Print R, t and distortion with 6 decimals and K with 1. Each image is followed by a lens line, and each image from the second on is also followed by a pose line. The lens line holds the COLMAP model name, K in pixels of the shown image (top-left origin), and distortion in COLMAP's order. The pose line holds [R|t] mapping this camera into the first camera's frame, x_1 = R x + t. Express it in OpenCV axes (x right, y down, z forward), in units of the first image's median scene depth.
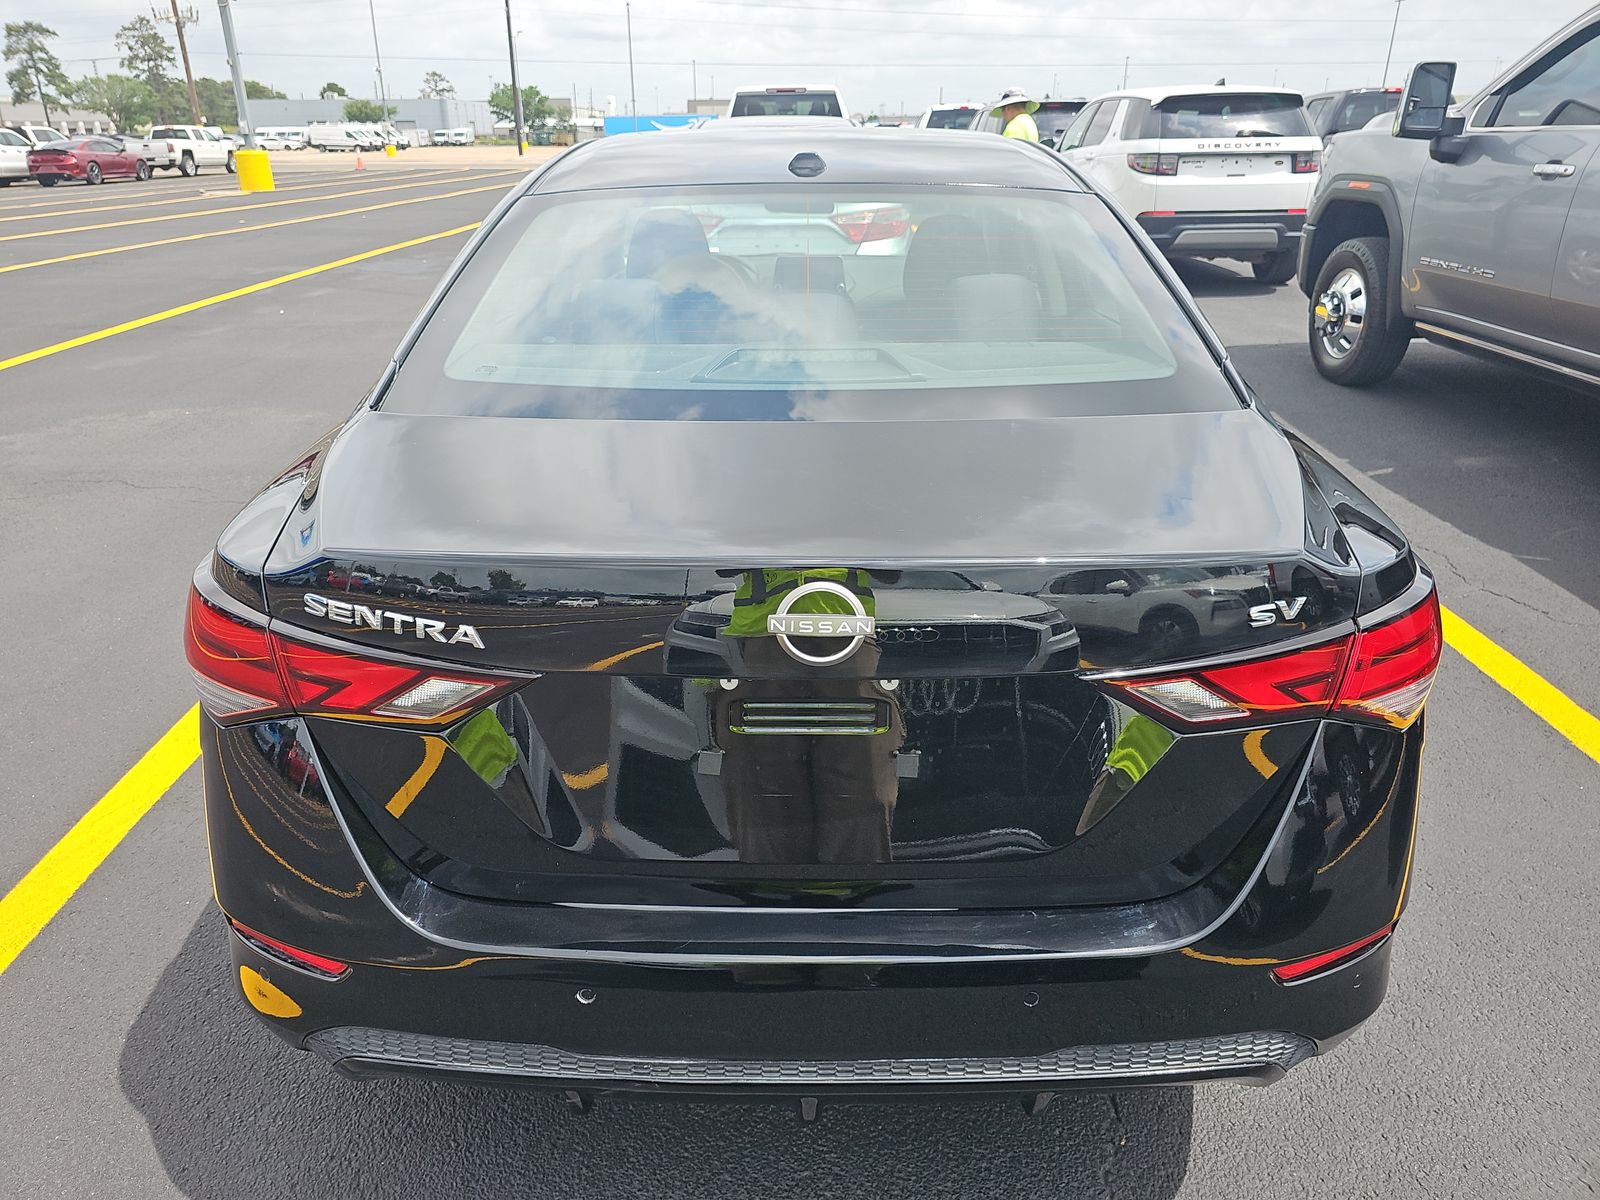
lens RADIAL K [[1072.4, 0, 791.8], [0, 1072.4, 601.2], [0, 0, 1]] dist [0.030497, -0.044933]
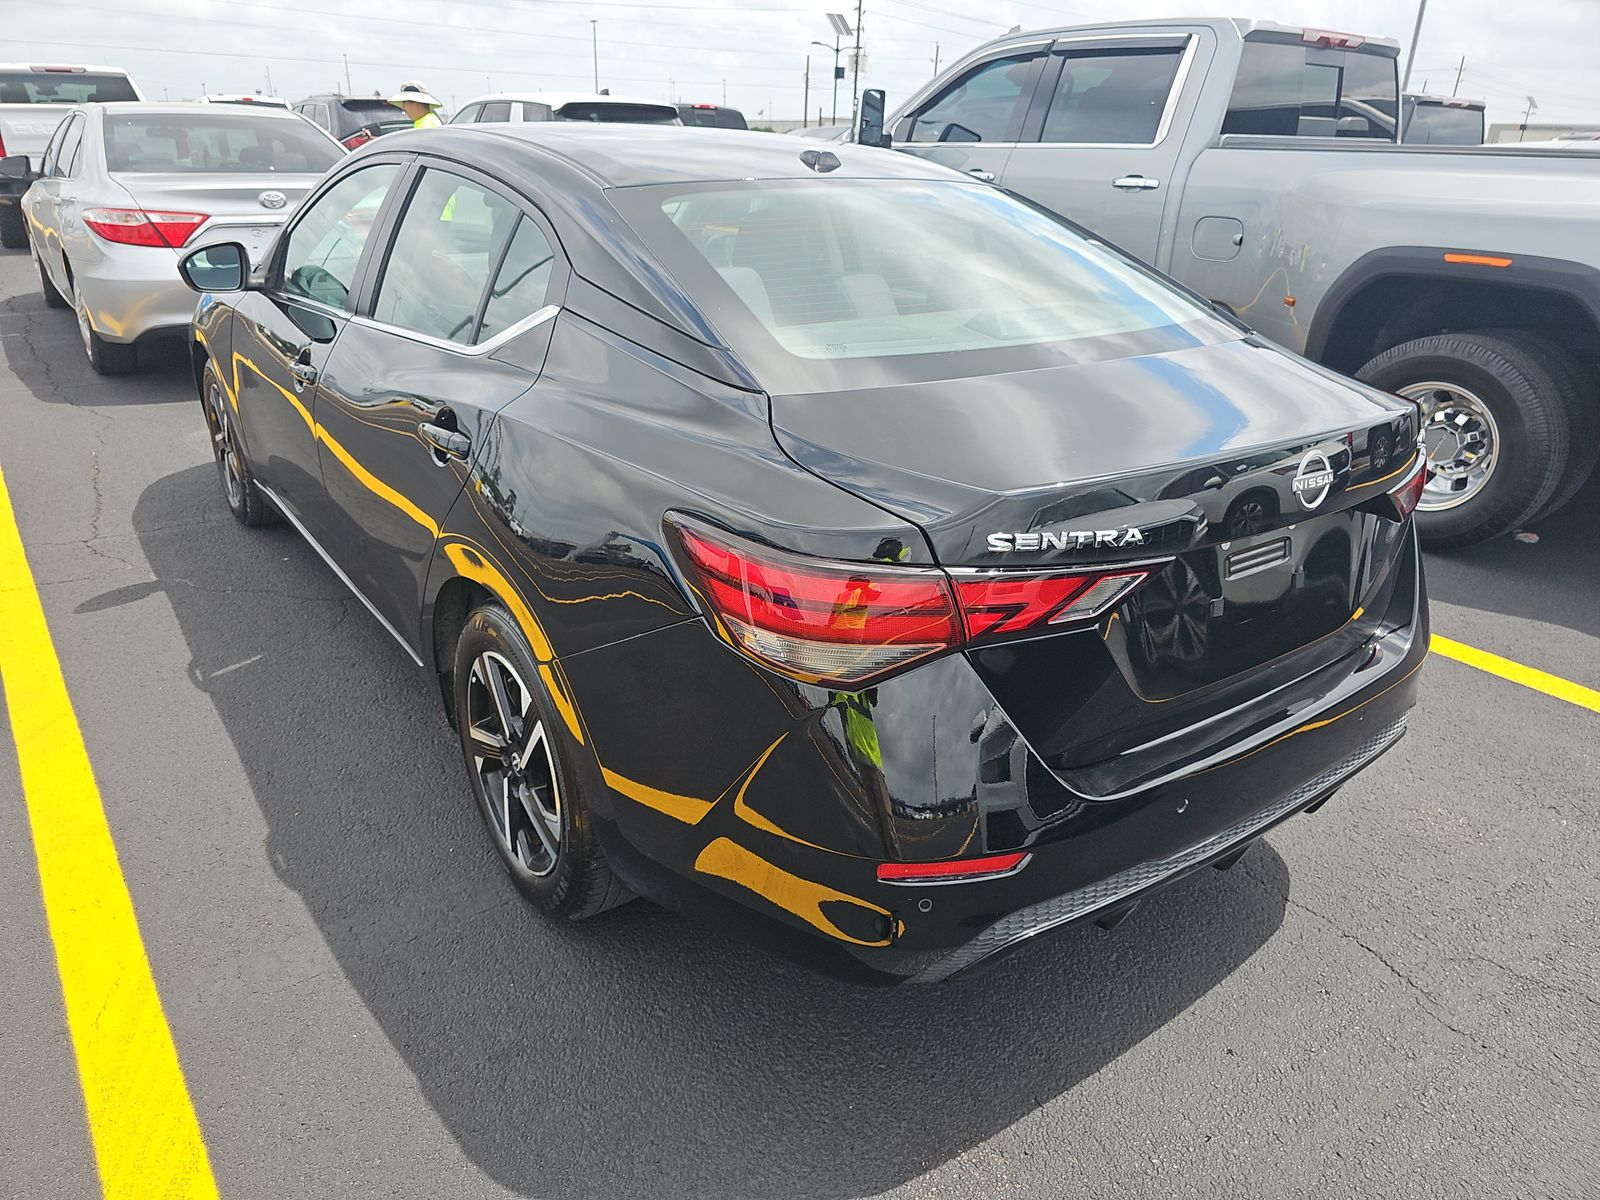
lens RADIAL K [[1072.4, 0, 791.8], [0, 1072.4, 601.2], [0, 0, 1]] dist [0.030497, -0.044933]
pose [[0.802433, -0.204597, 0.560571, -0.196658], [0.205150, 0.976713, 0.062817, -0.008036], [-0.560369, 0.064595, 0.825720, 0.028585]]
